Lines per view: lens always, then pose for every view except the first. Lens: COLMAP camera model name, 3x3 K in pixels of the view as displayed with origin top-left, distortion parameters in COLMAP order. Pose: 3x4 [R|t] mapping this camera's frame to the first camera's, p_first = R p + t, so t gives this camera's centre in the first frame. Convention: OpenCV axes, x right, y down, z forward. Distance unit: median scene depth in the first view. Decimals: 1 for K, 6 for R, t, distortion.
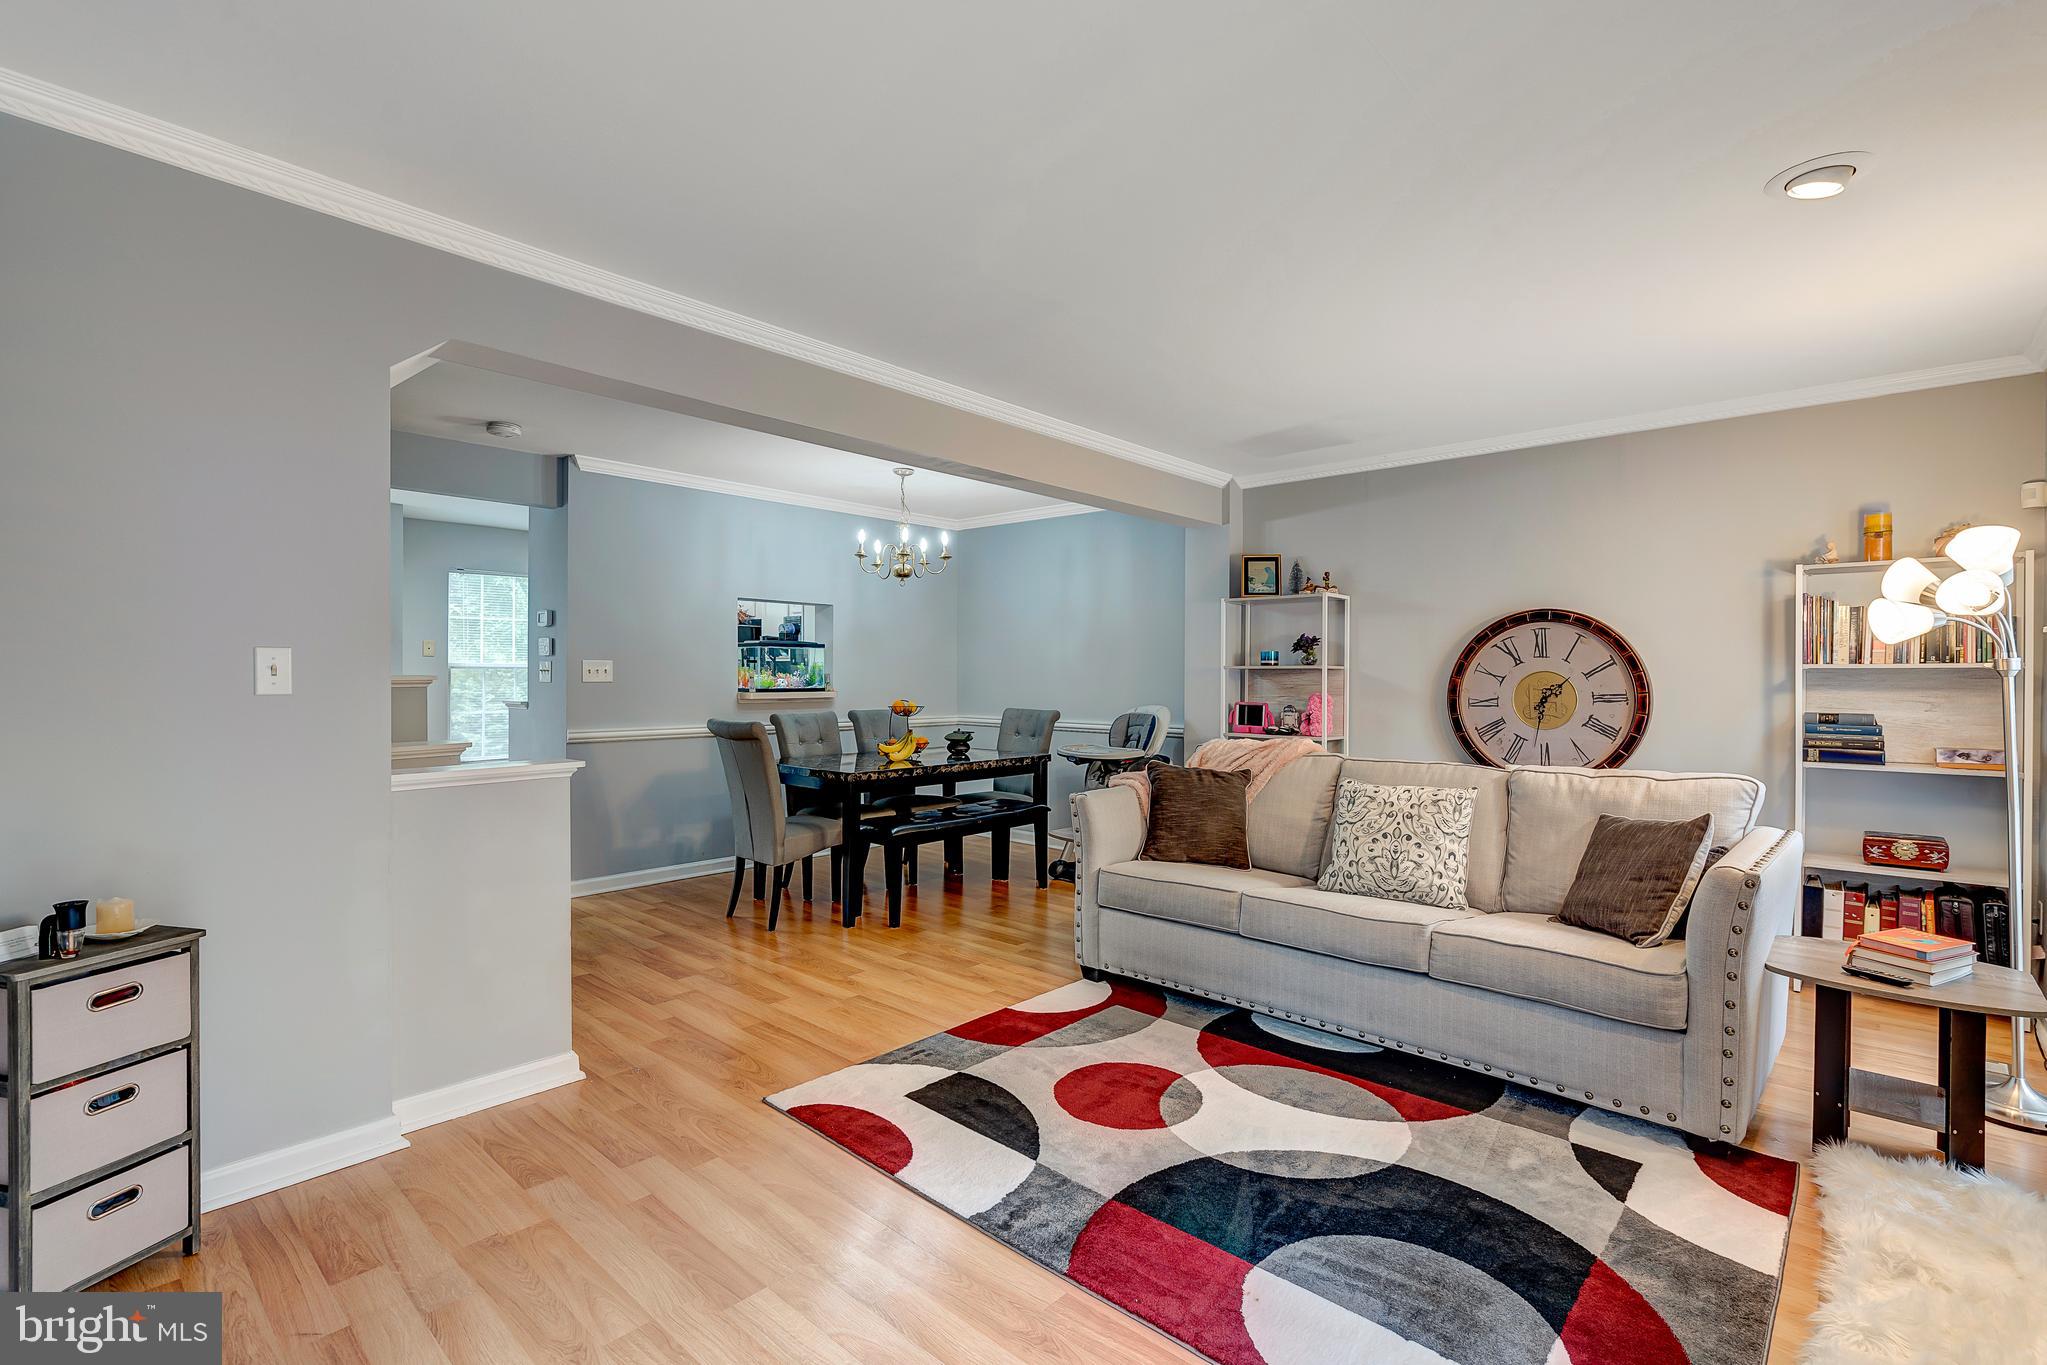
lens RADIAL K [[932.5, 0, 1027.5], [0, 932.5, 687.6], [0, 0, 1]] dist [-0.006158, 0.001272]
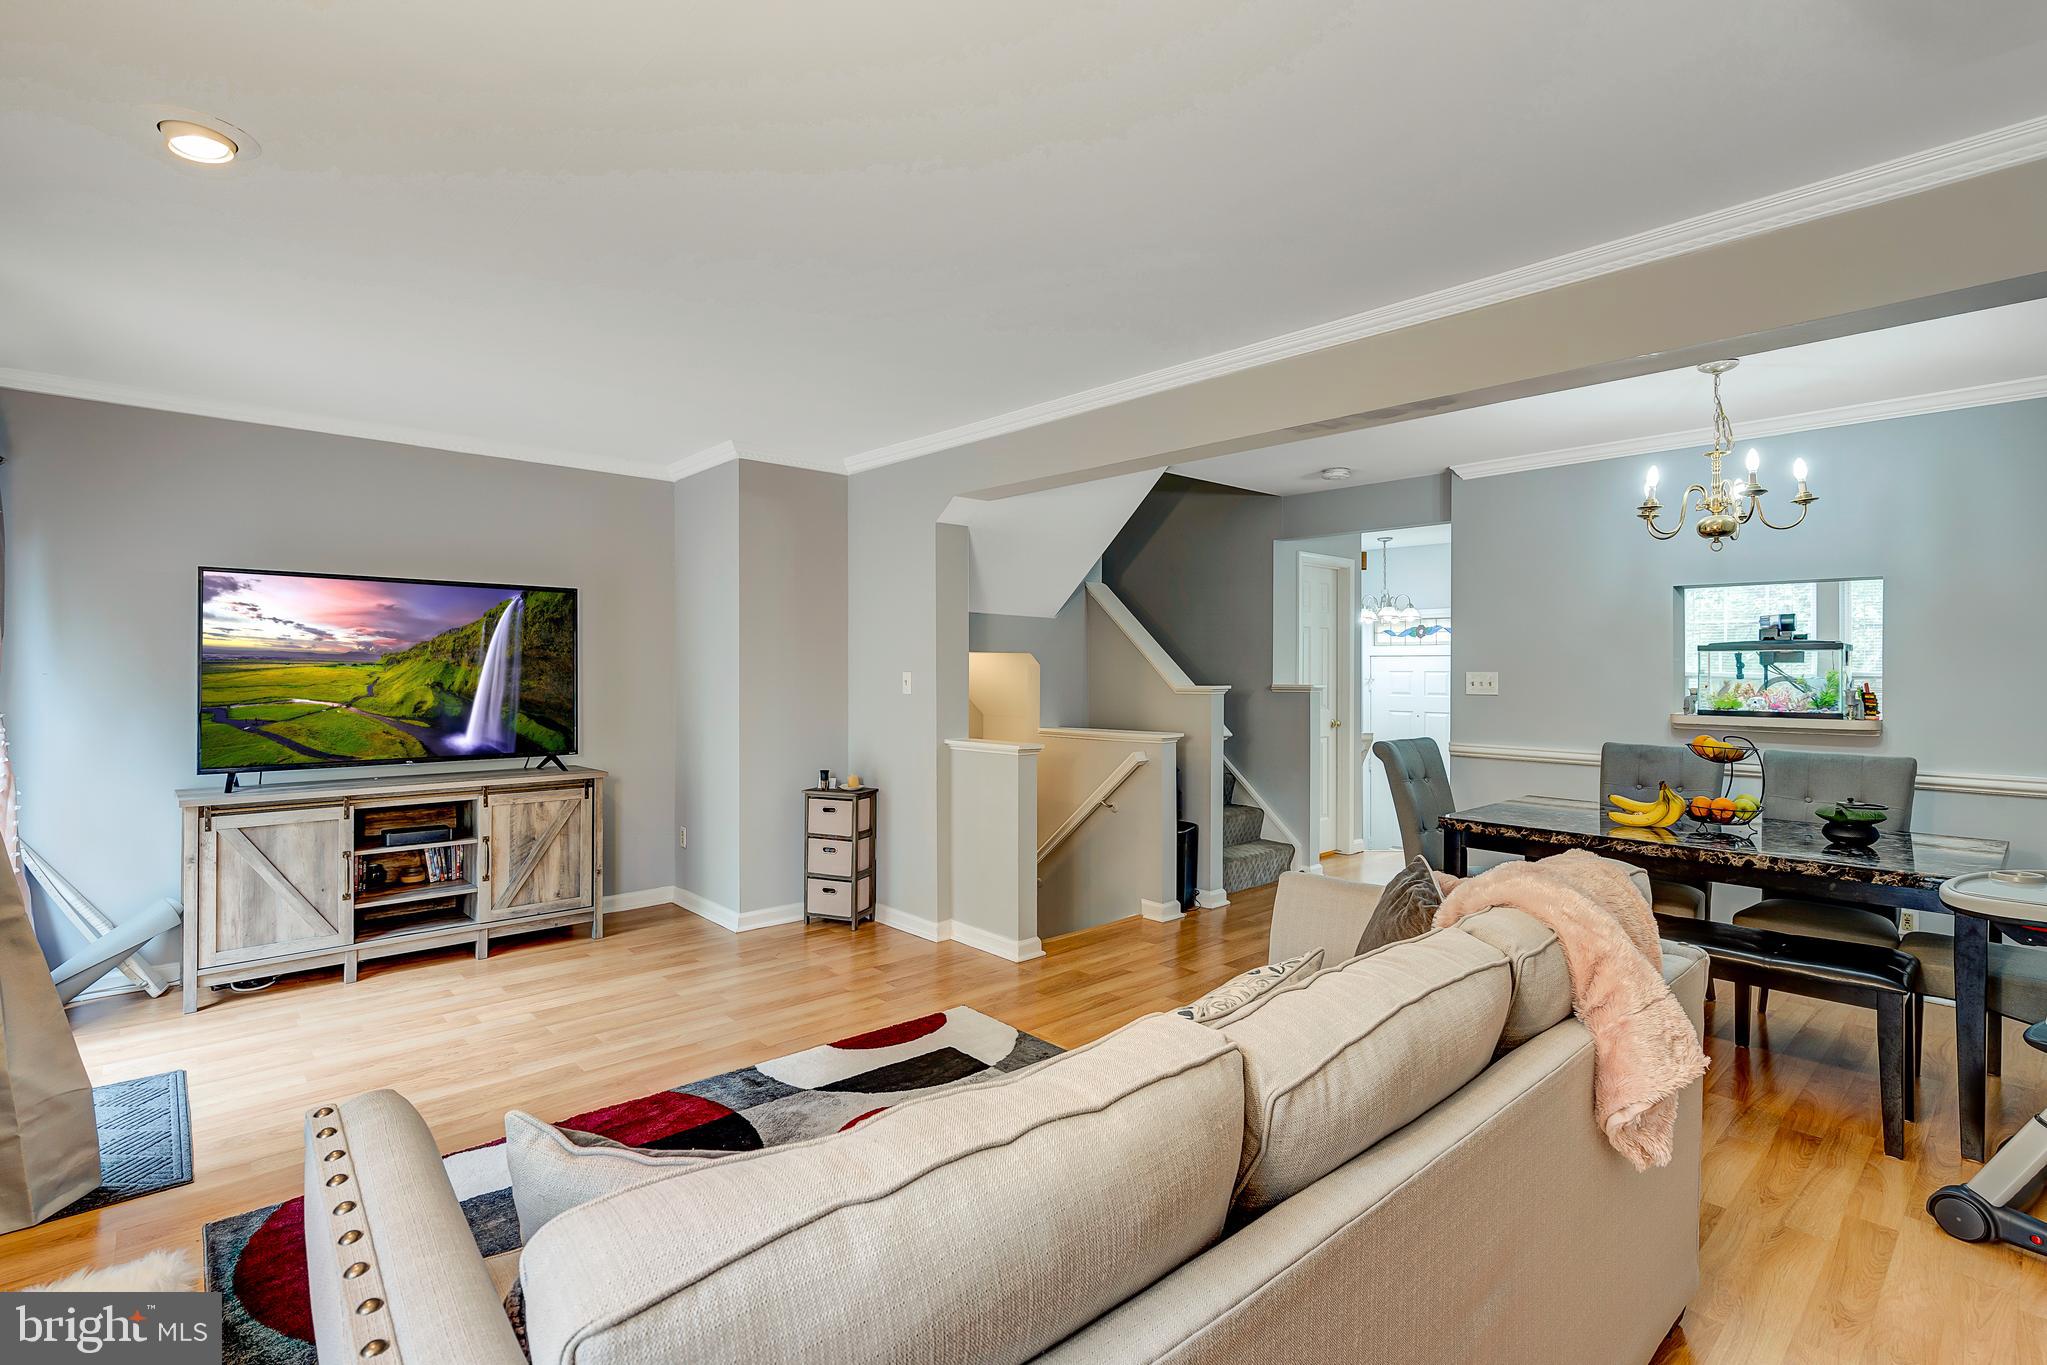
lens RADIAL K [[932.5, 0, 1015.3], [0, 932.5, 666.1], [0, 0, 1]] dist [-0.006158, 0.001272]
pose [[-0.100793, -0.008727, -0.994869, 0.831666], [-0.018428, 0.999806, -0.006903, -0.030701], [0.994737, 0.017637, -0.100934, 0.955861]]
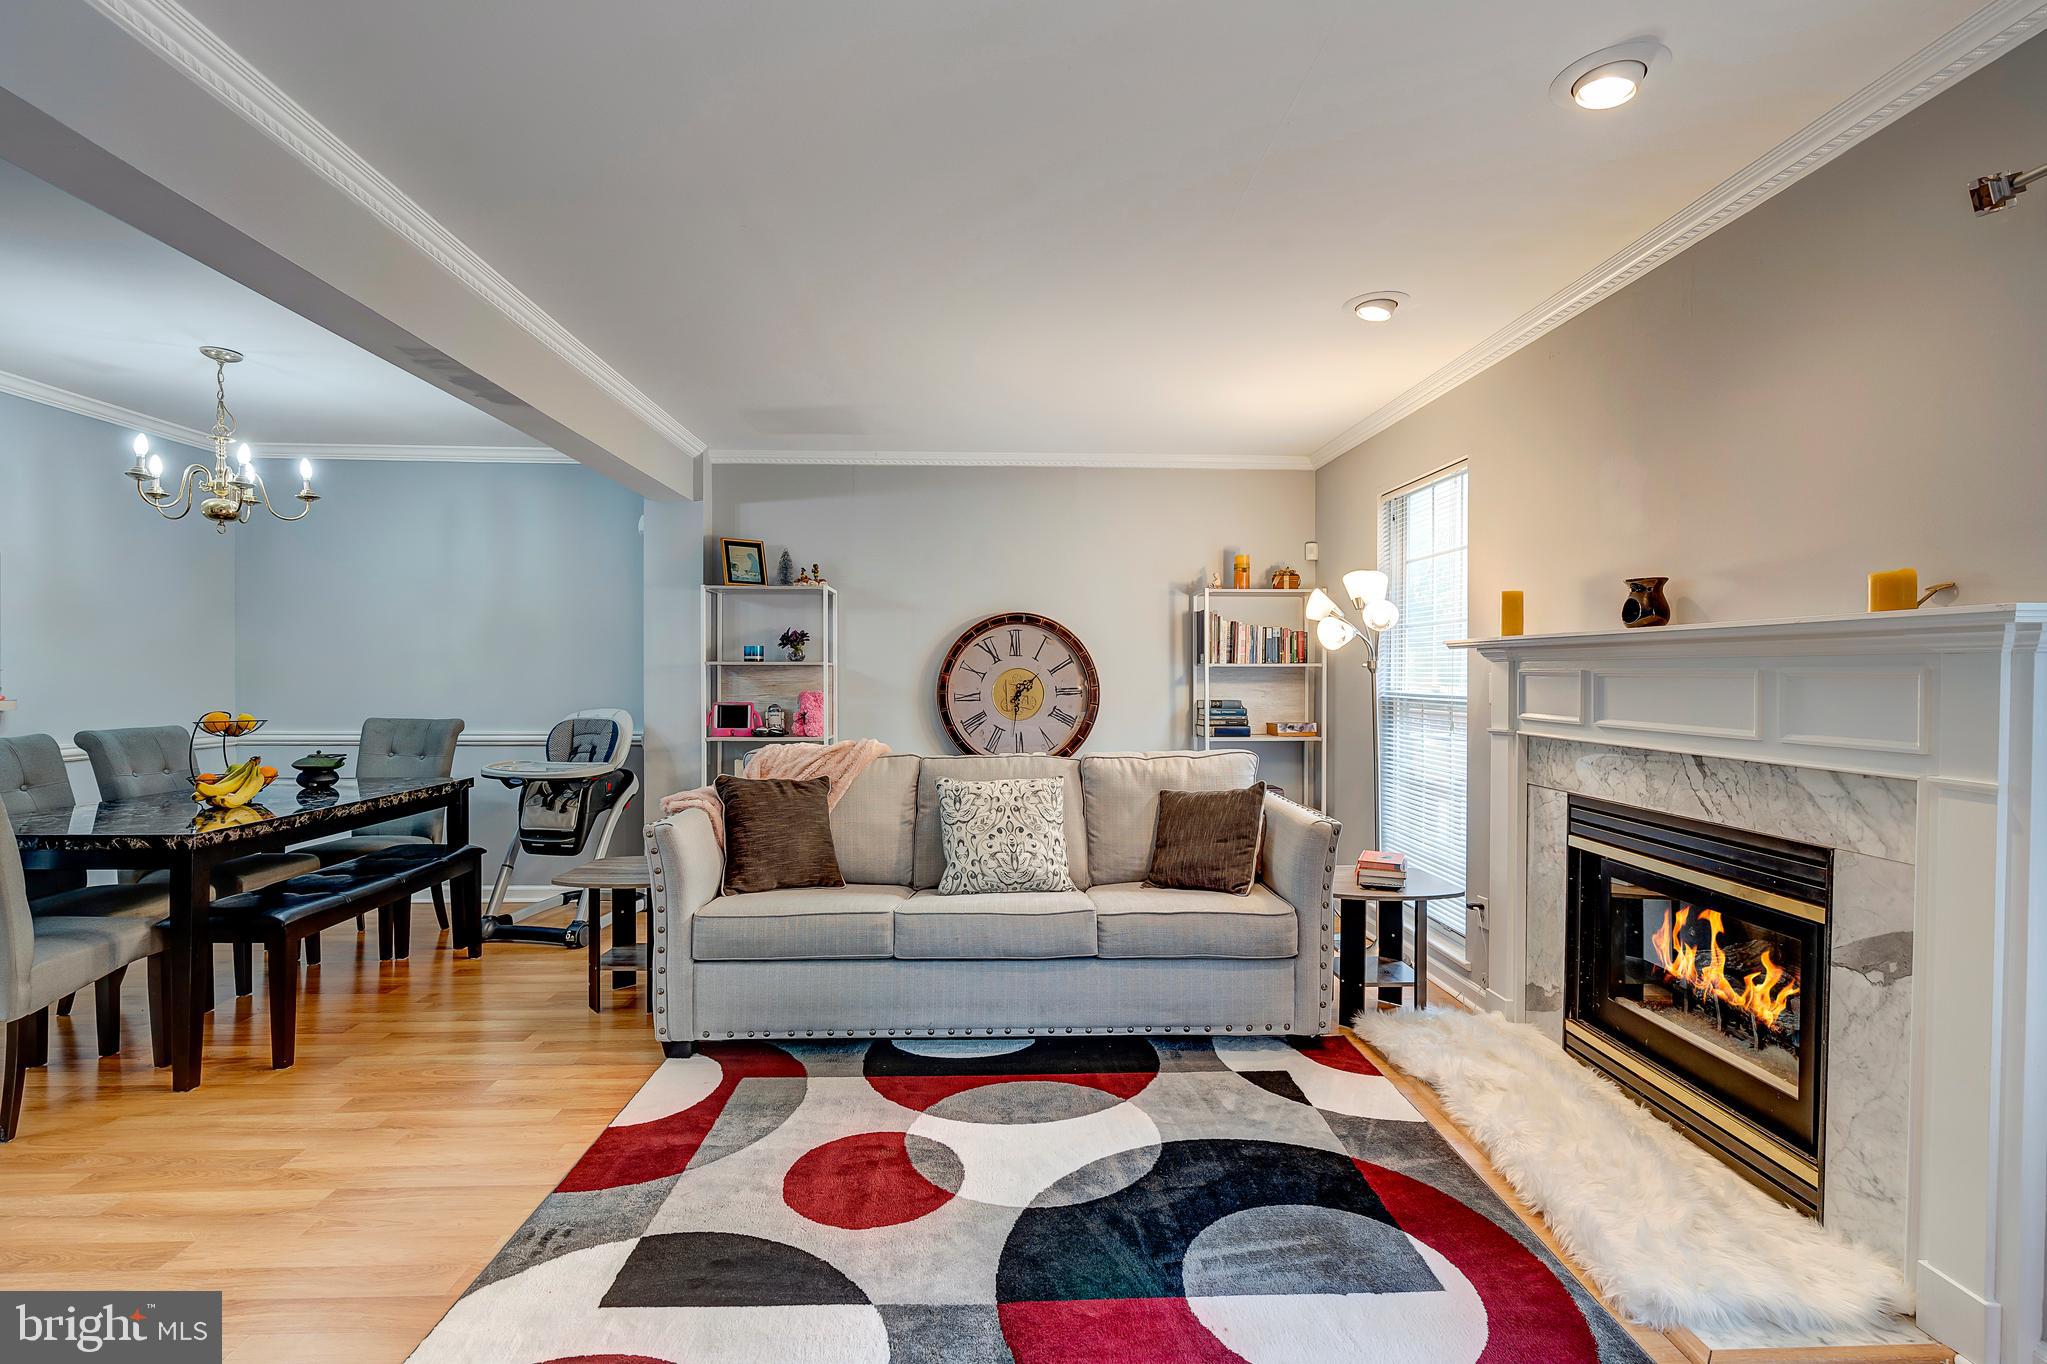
lens RADIAL K [[932.5, 0, 1032.9], [0, 932.5, 686.9], [0, 0, 1]] dist [-0.006158, 0.001272]
pose [[0.710236, -0.011877, 0.703863, -0.299100], [0.009579, 0.999928, 0.007207, -0.004187], [-0.703898, 0.001624, 0.710299, 0.249257]]
